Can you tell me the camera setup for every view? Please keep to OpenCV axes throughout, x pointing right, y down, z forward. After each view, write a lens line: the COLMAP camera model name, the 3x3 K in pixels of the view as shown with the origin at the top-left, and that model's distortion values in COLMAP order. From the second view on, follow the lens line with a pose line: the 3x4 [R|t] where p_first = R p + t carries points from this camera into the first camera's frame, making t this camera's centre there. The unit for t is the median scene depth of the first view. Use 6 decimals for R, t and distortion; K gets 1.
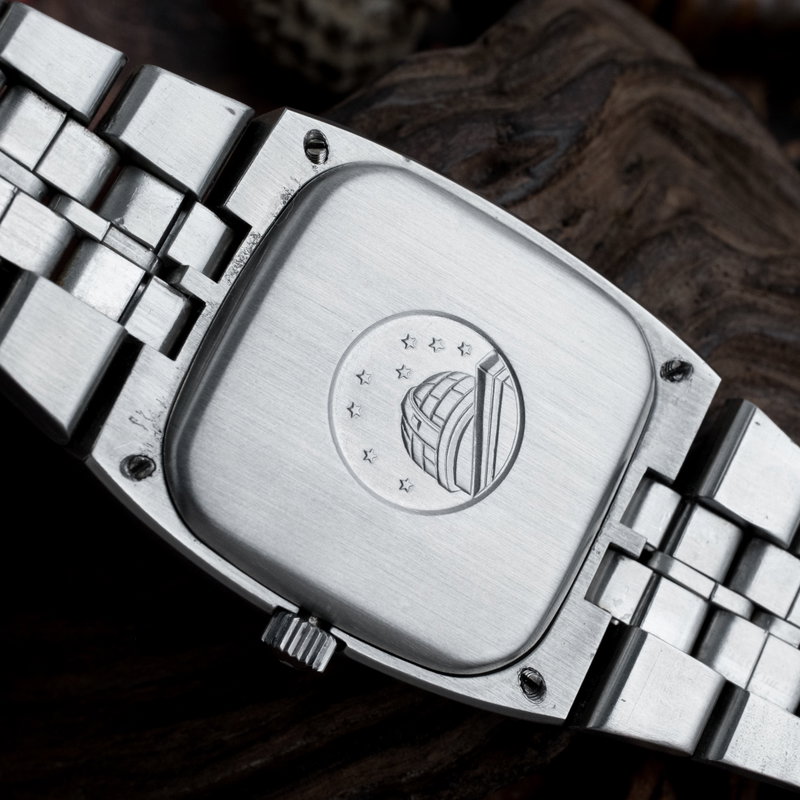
lens RADIAL K [[1551.3, 0, 400.0], [0, 1551.3, 400.0], [0, 0, 1]] dist [0.017314, 0.250763]
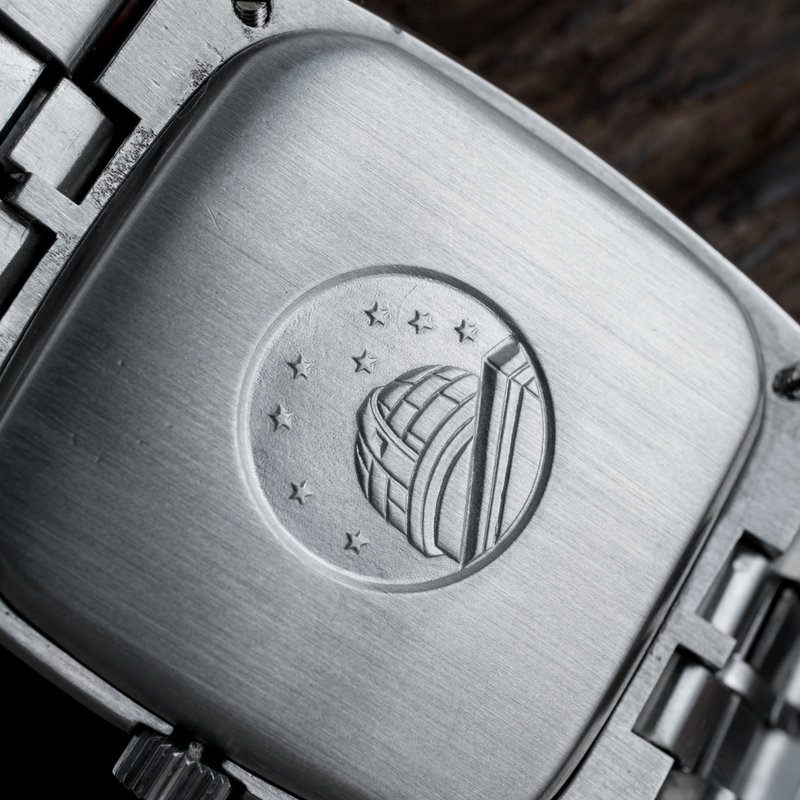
lens RADIAL K [[1551.3, 0, 400.0], [0, 1551.3, 400.0], [0, 0, 1]] dist [0.017314, 0.250763]
pose [[0.996733, 0.061578, -0.052259, 0.049846], [-0.060319, 0.997858, 0.025334, -0.019311], [0.053707, -0.022099, 0.998312, 0.366081]]
